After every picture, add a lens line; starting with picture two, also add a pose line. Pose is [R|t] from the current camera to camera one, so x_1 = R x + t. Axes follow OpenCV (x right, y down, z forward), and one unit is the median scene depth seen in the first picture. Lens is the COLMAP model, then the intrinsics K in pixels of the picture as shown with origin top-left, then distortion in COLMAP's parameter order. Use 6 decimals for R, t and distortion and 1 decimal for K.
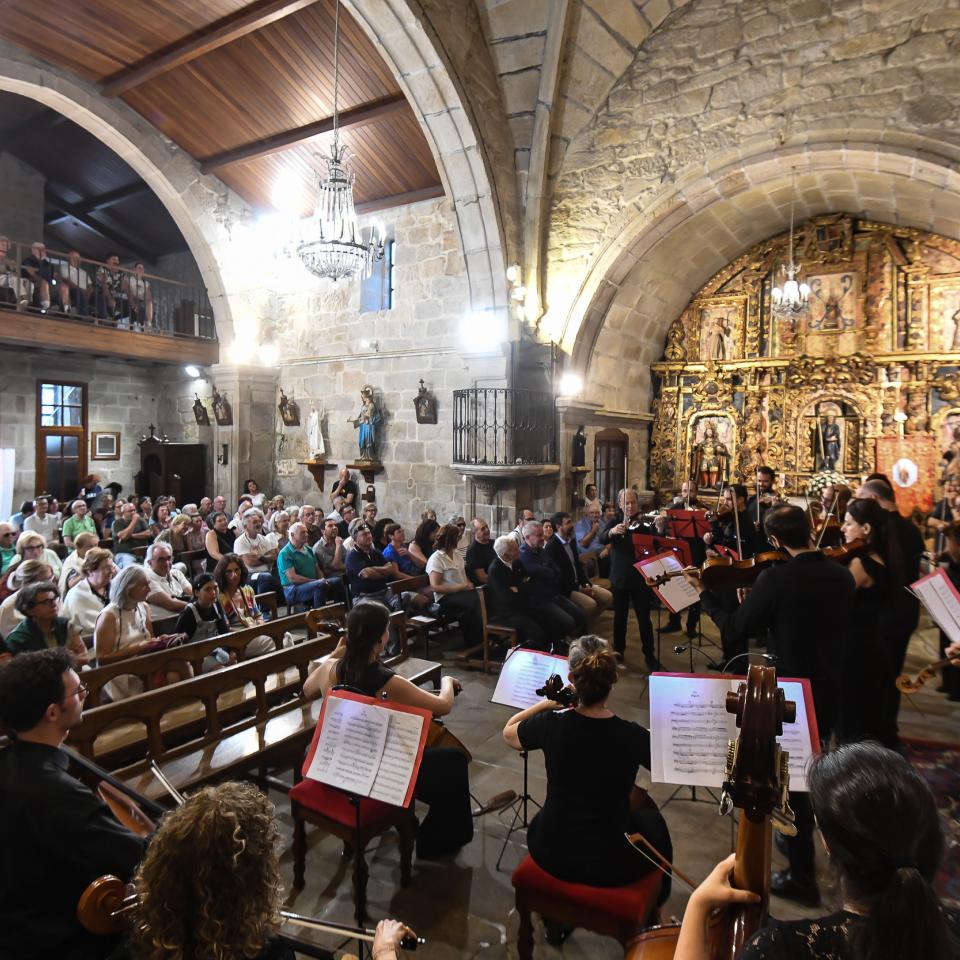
lens RADIAL K [[669.1, 0, 498.4], [0, 669.1, 463.8], [0, 0, 1]] dist [0.003525, -0.040234]
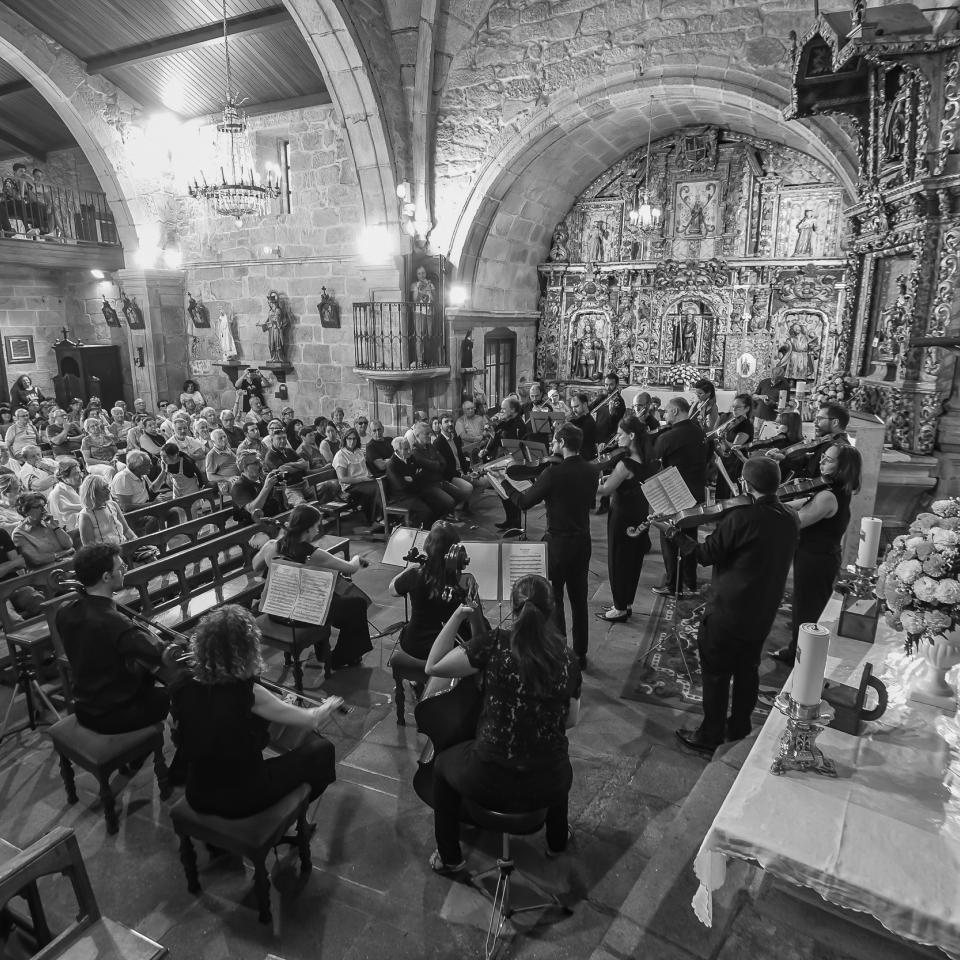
lens RADIAL K [[647.8, 0, 480.0], [0, 647.8, 480.0], [0, 0, 1]] dist [-0.000276, -0.034951]
pose [[0.994299, -0.034001, 0.101061, 0.020125], [0.012115, 0.977682, 0.209741, -0.035323], [-0.105937, -0.207321, 0.972520, -0.110011]]
